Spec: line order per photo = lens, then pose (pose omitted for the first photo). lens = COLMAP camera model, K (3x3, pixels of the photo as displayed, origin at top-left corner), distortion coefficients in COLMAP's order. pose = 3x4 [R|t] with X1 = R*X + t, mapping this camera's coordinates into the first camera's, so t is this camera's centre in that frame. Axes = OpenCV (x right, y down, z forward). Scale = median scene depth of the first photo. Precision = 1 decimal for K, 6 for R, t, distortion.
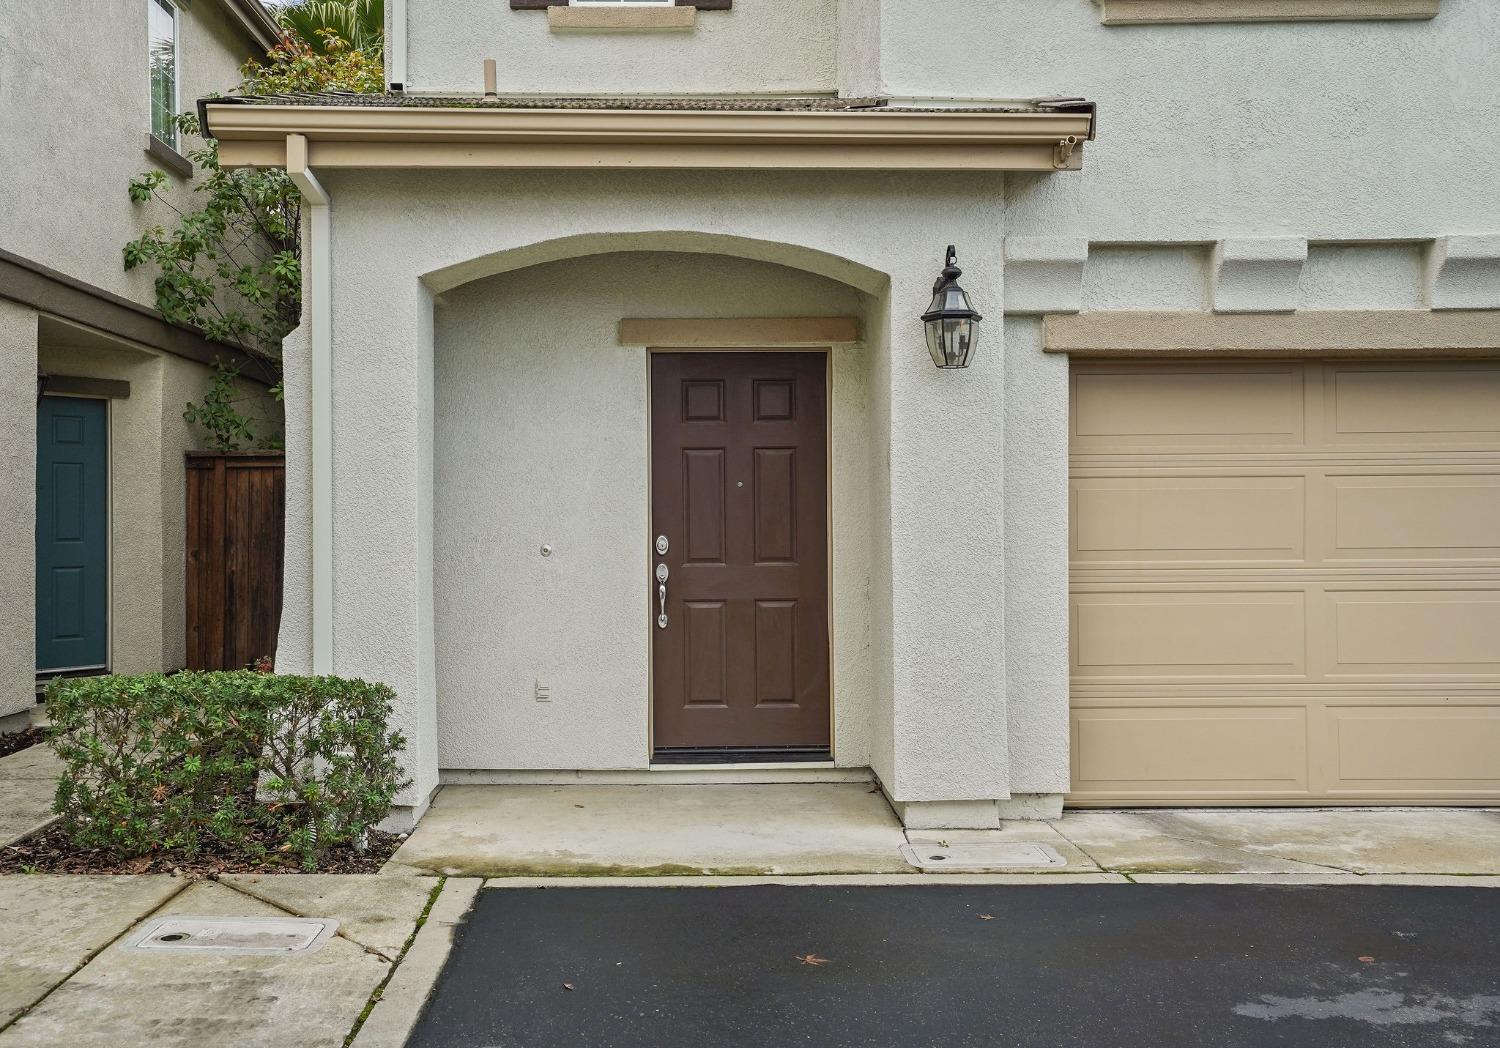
lens RADIAL K [[1346.2, 0, 750.9], [0, 1346.2, 514.4], [0, 0, 1]] dist [0.015284, 0.042924]
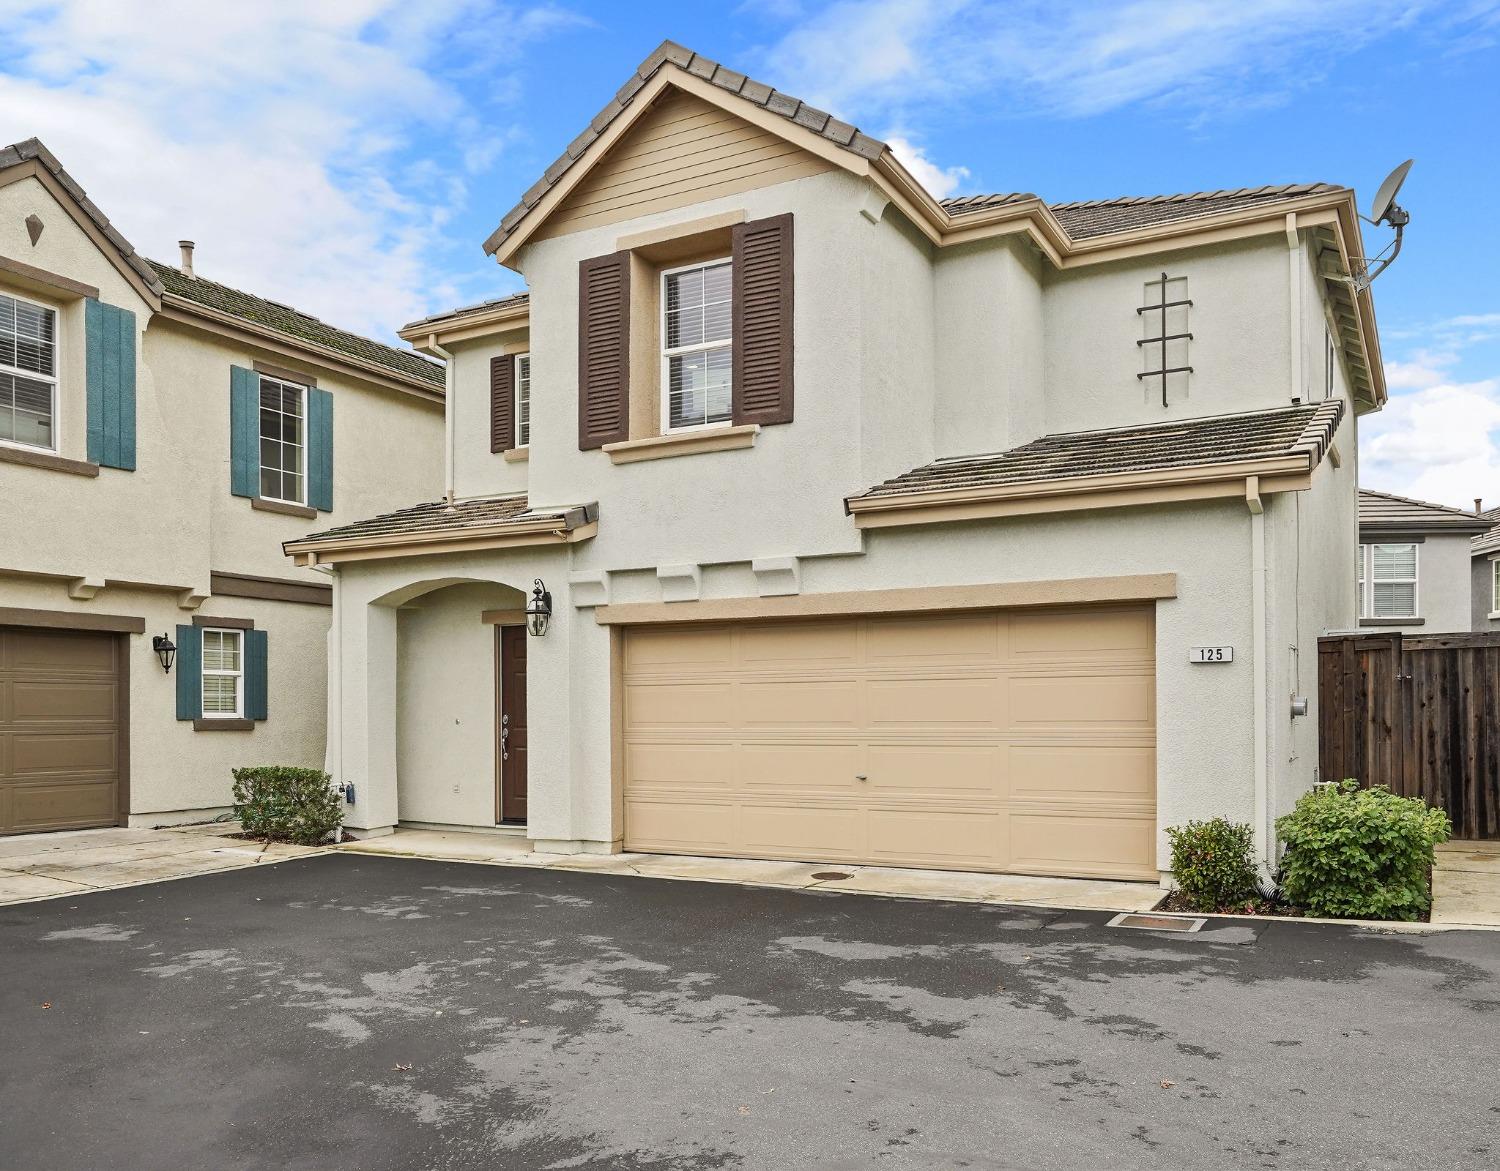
lens RADIAL K [[1234.3, 0, 738.4], [0, 1234.3, 715.8], [0, 0, 1]] dist [-0.018293, -0.000960]
pose [[0.863571, 0.003219, -0.504217, 1.340768], [0.001611, 0.999957, 0.009143, 0.000600], [0.504224, -0.008707, 0.863529, -0.507256]]
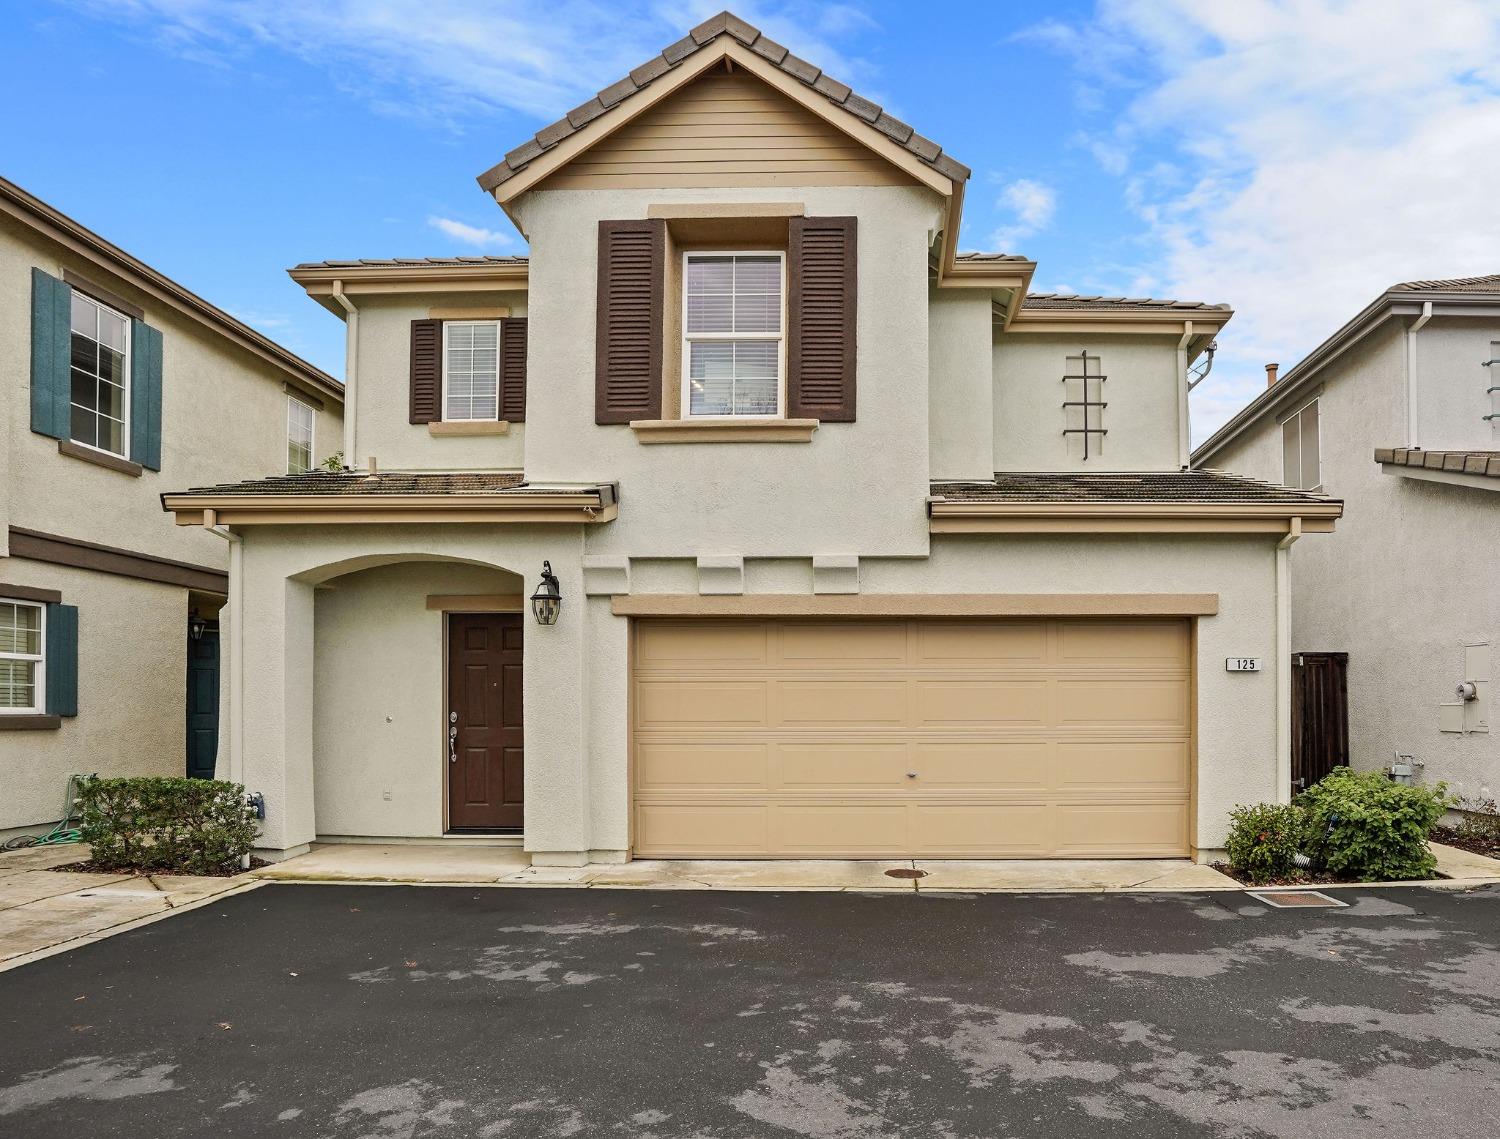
lens RADIAL K [[940.6, 0, 892.8], [0, 940.6, 708.9], [0, 0, 1]] dist [-0.057094, 0.021696]
pose [[0.999664, 0.006207, -0.025161, 0.639740], [-0.006047, 0.999961, 0.006425, -0.000513], [0.025200, -0.006271, 0.999663, -0.295537]]
